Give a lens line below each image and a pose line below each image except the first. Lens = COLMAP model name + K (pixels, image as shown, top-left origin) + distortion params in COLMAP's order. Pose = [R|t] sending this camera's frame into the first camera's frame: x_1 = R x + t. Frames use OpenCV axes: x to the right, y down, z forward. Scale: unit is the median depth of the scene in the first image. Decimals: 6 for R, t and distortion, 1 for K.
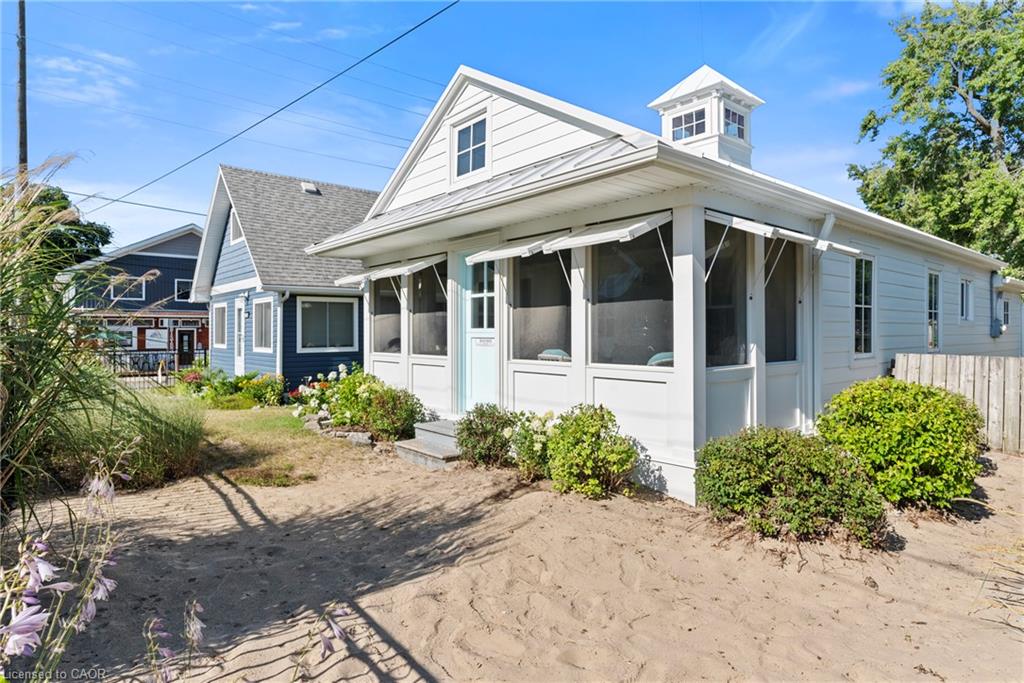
lens RADIAL K [[585.6, 0, 512.3], [0, 585.6, 338.6], [0, 0, 1]] dist [0.001286, -0.000034]
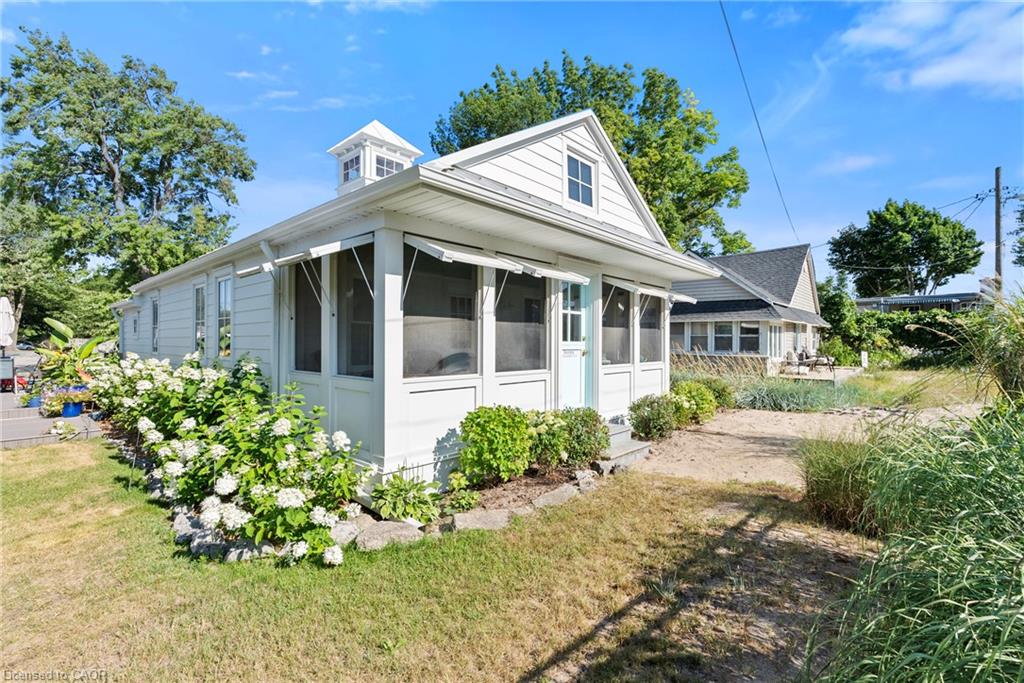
lens RADIAL K [[465.9, 0, 512.0], [0, 465.9, 340.2], [0, 0, 1]] dist [-0.001423, -0.000278]
pose [[-0.142753, 0.009045, 0.989717, -0.912898], [0.010268, 0.999918, -0.007657, -0.013413], [-0.989705, 0.009069, -0.142834, 1.227856]]
